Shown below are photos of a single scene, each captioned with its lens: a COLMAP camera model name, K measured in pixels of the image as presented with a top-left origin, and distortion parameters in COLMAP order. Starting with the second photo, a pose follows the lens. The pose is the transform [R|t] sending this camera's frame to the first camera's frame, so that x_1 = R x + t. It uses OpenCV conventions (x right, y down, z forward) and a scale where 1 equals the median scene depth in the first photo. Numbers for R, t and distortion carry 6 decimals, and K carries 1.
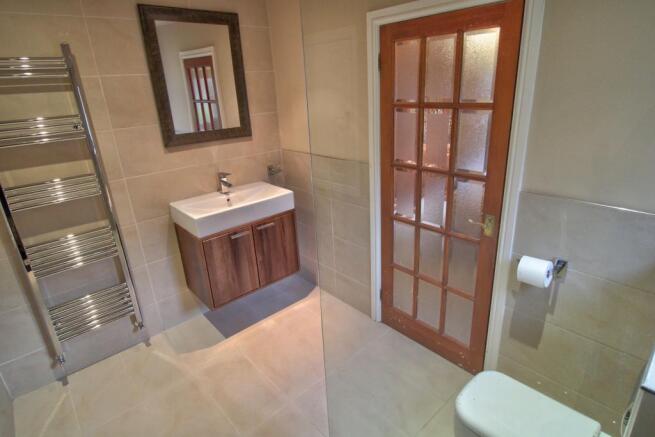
lens RADIAL K [[351.6, 0, 327.9], [0, 351.6, 207.6], [0, 0, 1]] dist [-0.017861, -0.000273]
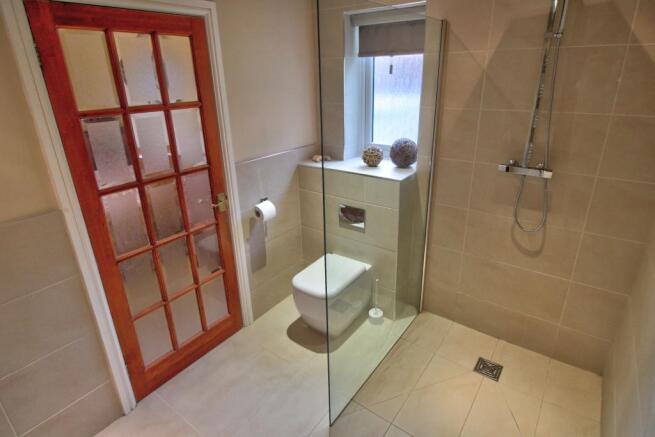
lens RADIAL K [[351.6, 0, 327.9], [0, 351.6, 207.6], [0, 0, 1]] dist [-0.017861, -0.000273]
pose [[-0.219263, -0.280388, 0.934509, -0.686087], [0.355651, 0.868945, 0.344163, -0.198632], [-0.908535, 0.407821, -0.090807, 0.710470]]
